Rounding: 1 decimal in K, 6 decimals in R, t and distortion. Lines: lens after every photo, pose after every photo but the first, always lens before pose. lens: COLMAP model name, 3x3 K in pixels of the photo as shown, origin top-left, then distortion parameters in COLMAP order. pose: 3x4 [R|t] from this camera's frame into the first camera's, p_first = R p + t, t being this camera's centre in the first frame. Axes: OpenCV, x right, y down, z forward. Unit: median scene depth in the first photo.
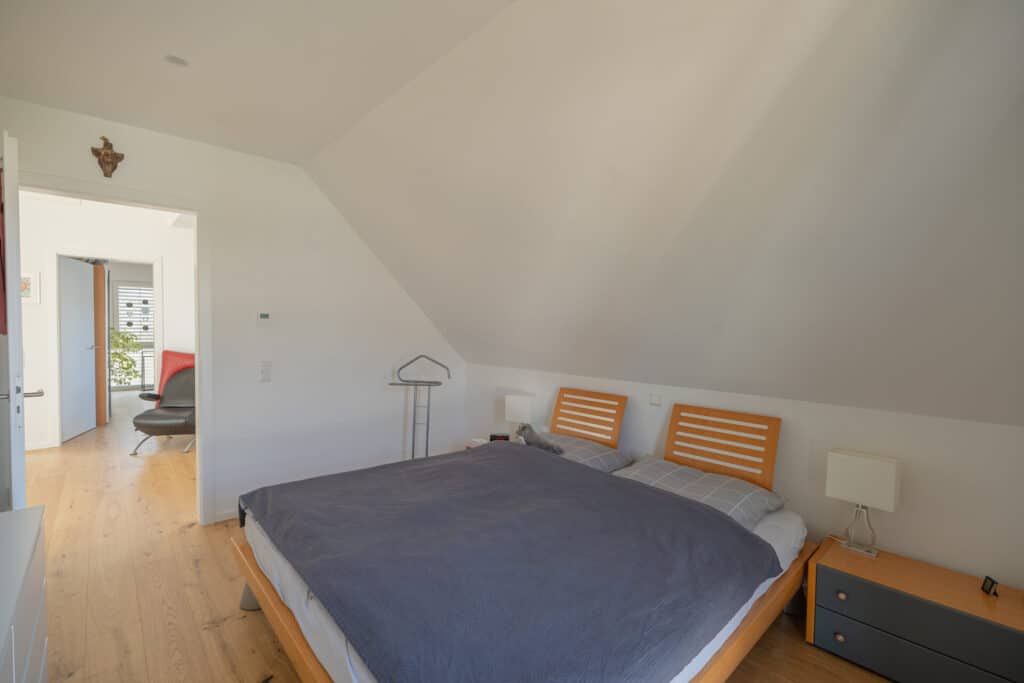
lens RADIAL K [[451.8, 0, 512.1], [0, 451.8, 337.7], [0, 0, 1]] dist [-0.010783, -0.000364]
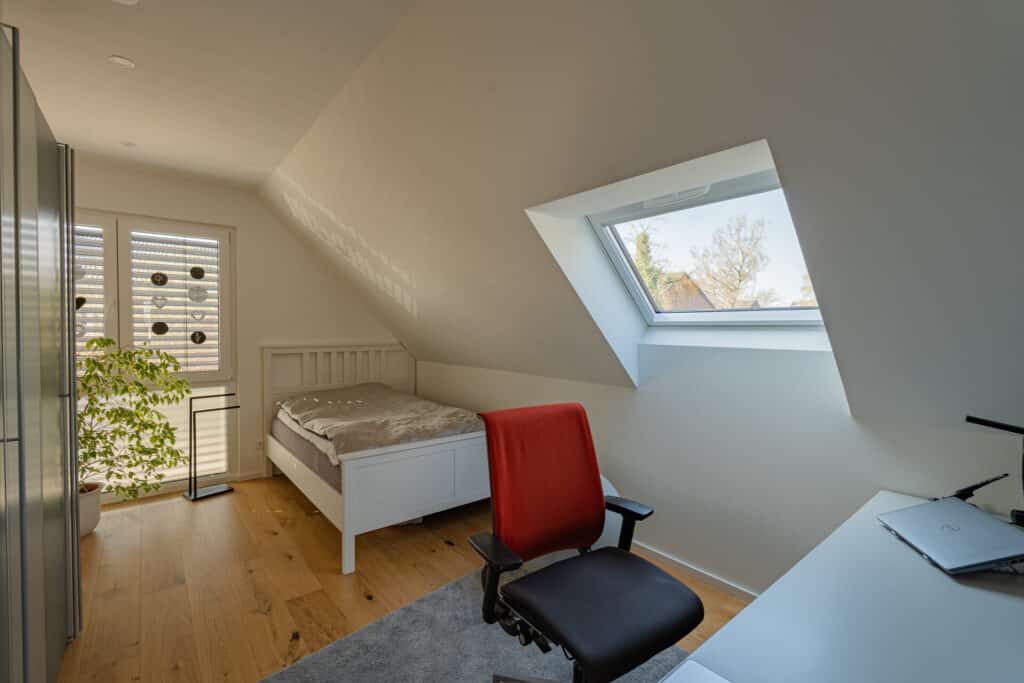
lens RADIAL K [[451.8, 0, 511.9], [0, 451.8, 339.2], [0, 0, 1]] dist [-0.010783, -0.000364]
pose [[0.998263, -0.006553, -0.058542, -0.522872], [0.006264, 0.999967, -0.005128, -0.016615], [0.058574, 0.004753, 0.998272, 0.626163]]
